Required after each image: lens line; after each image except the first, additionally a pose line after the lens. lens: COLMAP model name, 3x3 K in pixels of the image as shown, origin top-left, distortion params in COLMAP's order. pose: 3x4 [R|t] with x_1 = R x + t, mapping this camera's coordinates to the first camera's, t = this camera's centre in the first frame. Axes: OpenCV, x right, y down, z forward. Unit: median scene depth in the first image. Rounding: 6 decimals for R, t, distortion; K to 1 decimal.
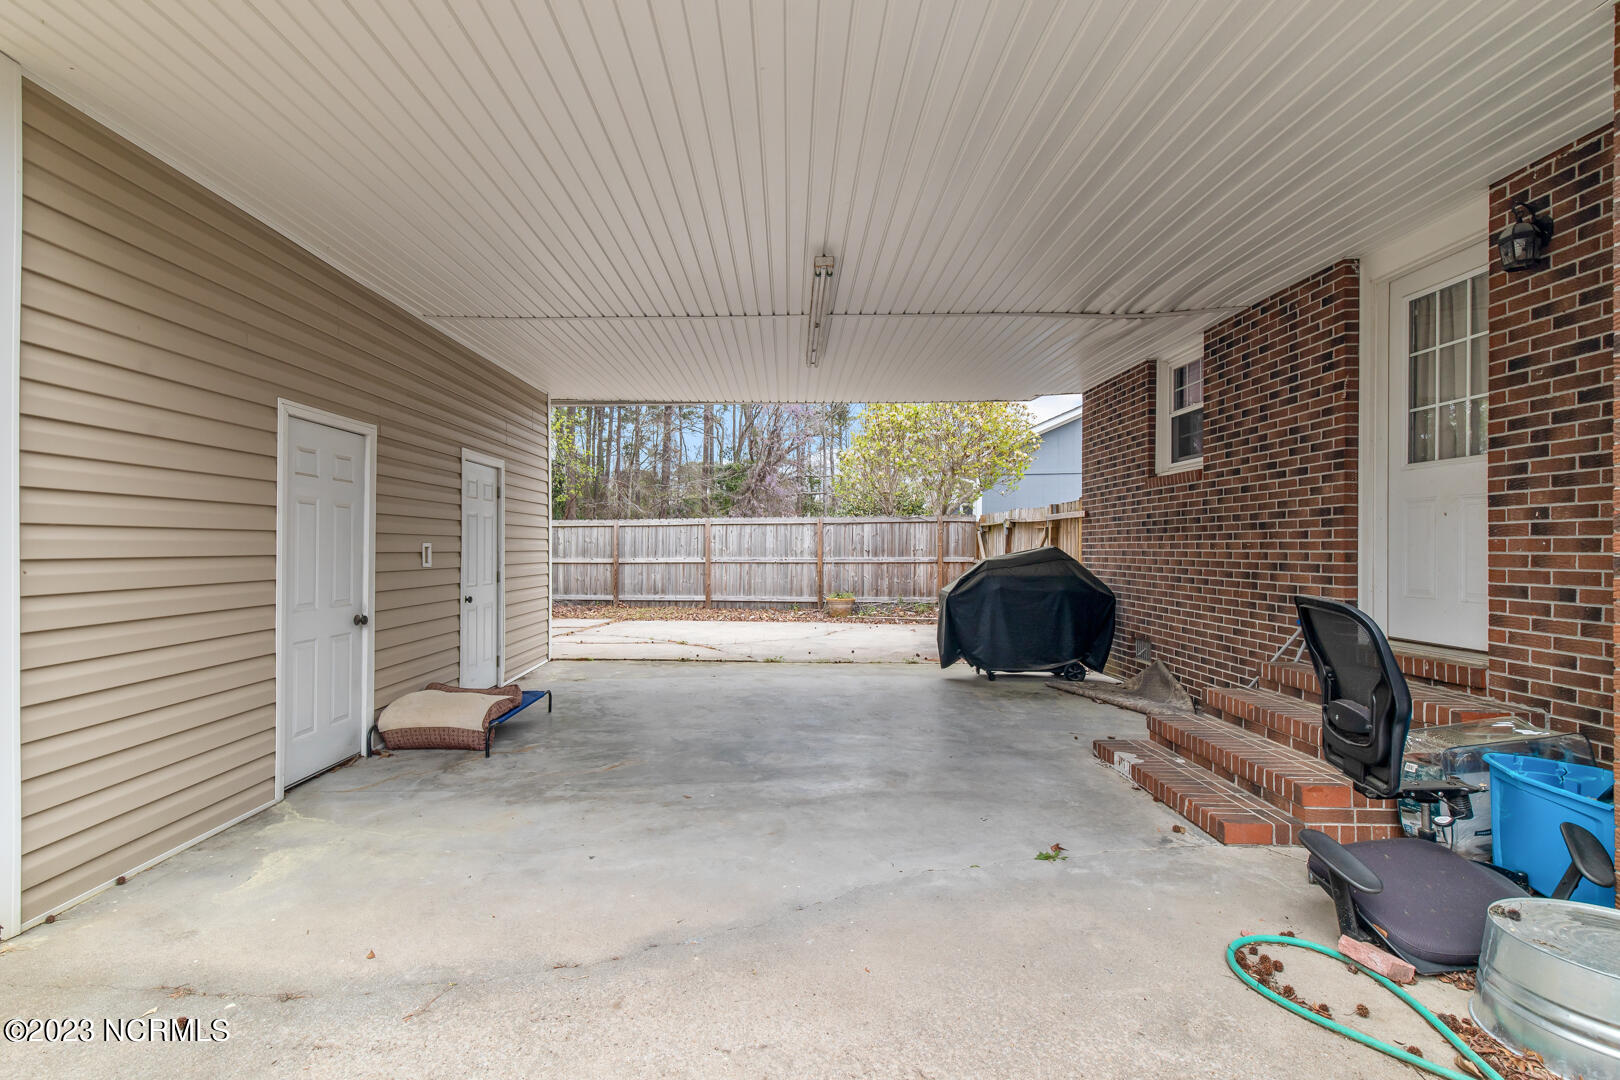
lens RADIAL K [[745.8, 0, 810.3], [0, 745.8, 543.5], [0, 0, 1]] dist [0.002253, 0.000053]
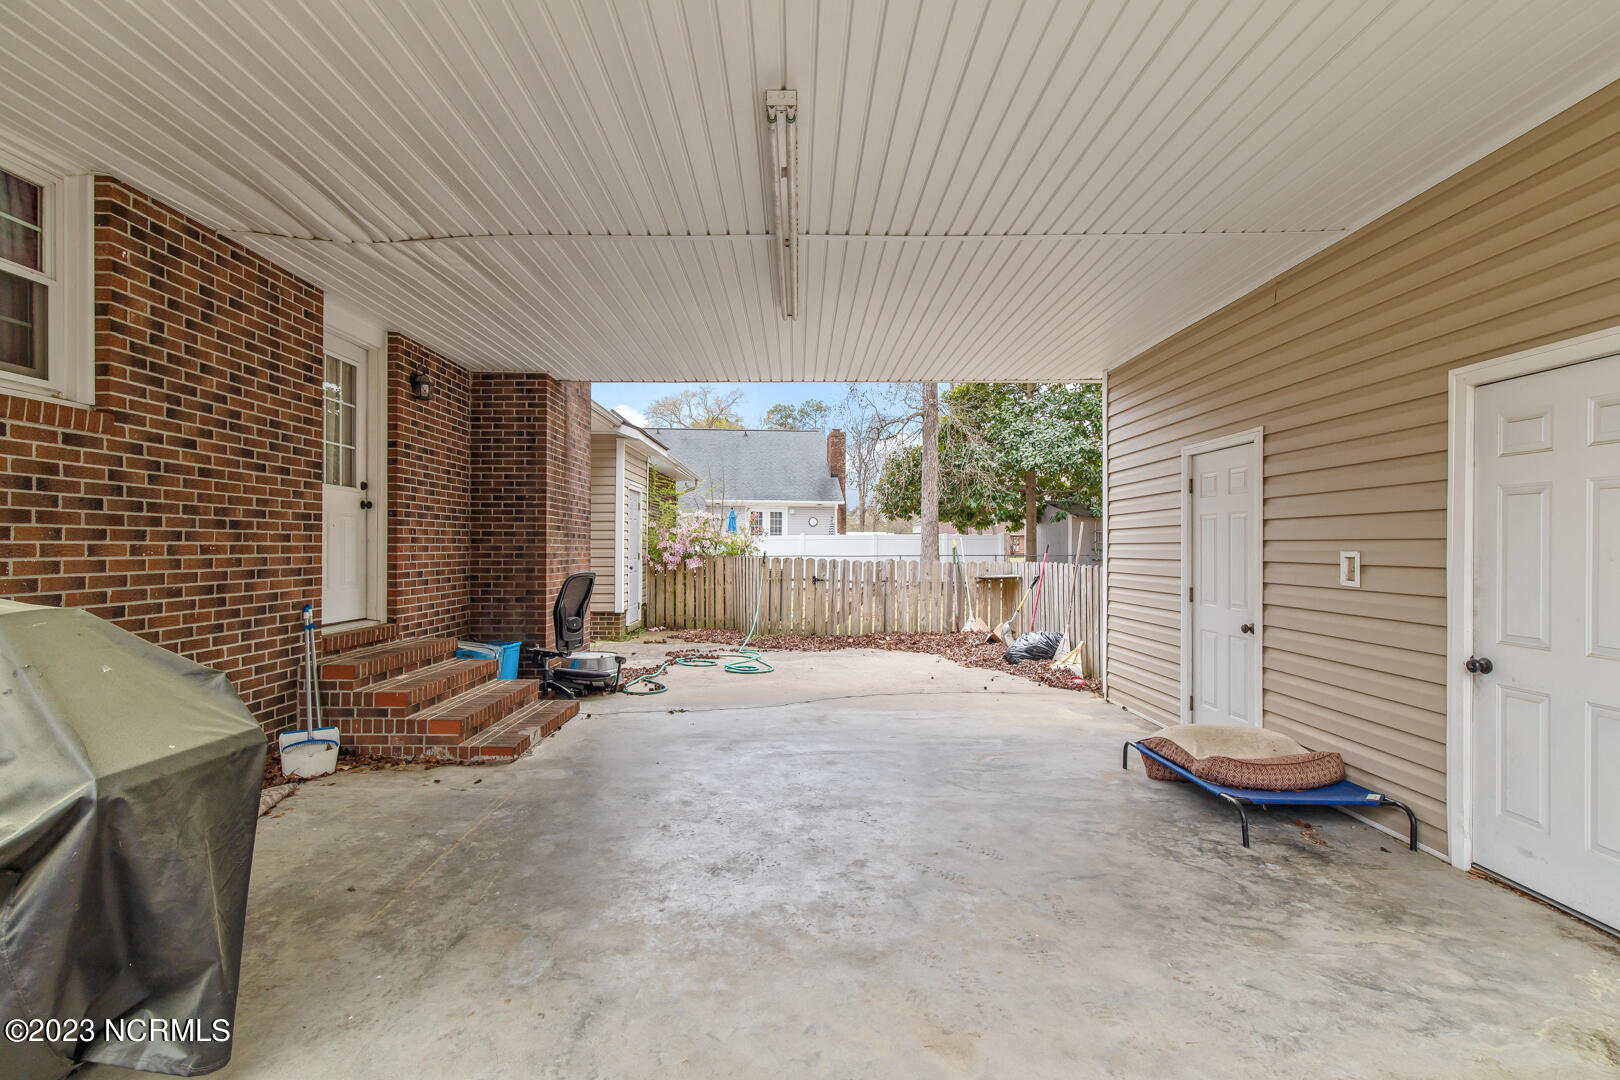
lens RADIAL K [[767.9, 0, 822.7], [0, 767.9, 543.2], [0, 0, 1]] dist [0.000932, -0.001196]
pose [[-0.999937, -0.003992, -0.010452, -0.015638], [-0.003903, 0.999956, -0.008509, 0.000733], [0.010486, -0.008468, -0.999909, 1.837905]]
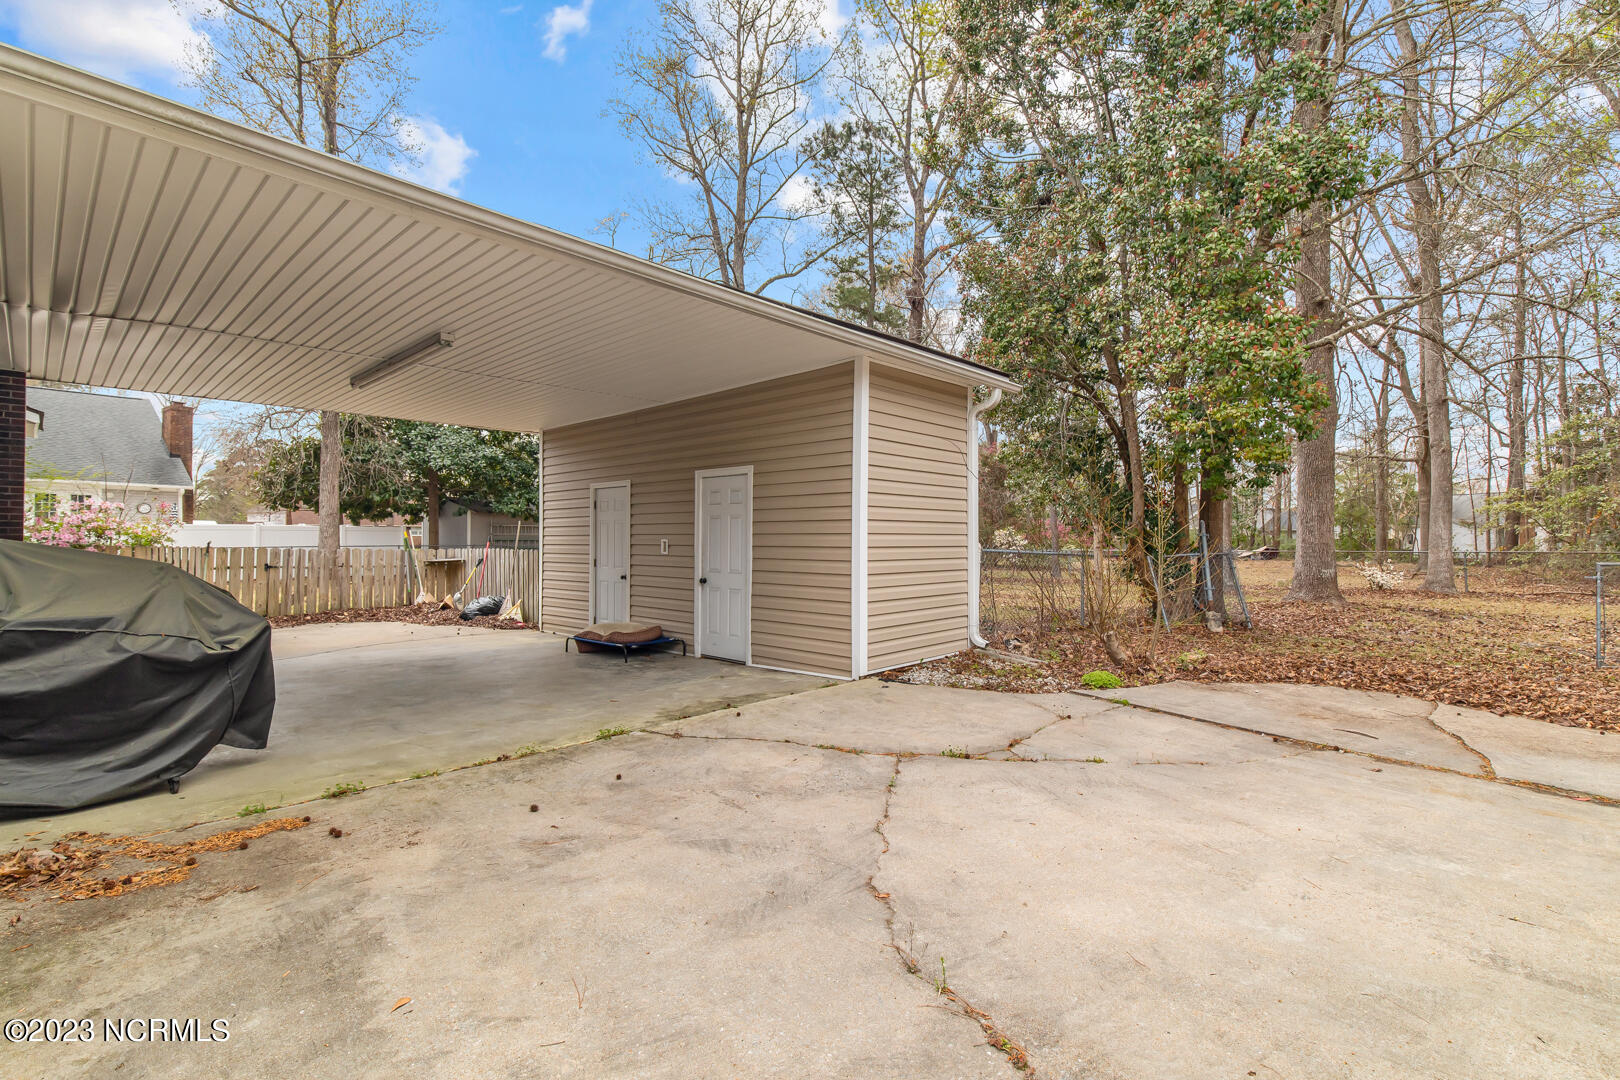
lens RADIAL K [[745.8, 0, 817.0], [0, 745.8, 536.8], [0, 0, 1]] dist [0.002253, 0.000053]
pose [[-0.700579, -0.006502, -0.713545, 0.558103], [-0.000935, 0.999966, -0.008193, 0.010486], [0.713574, -0.005073, -0.700561, 2.729359]]
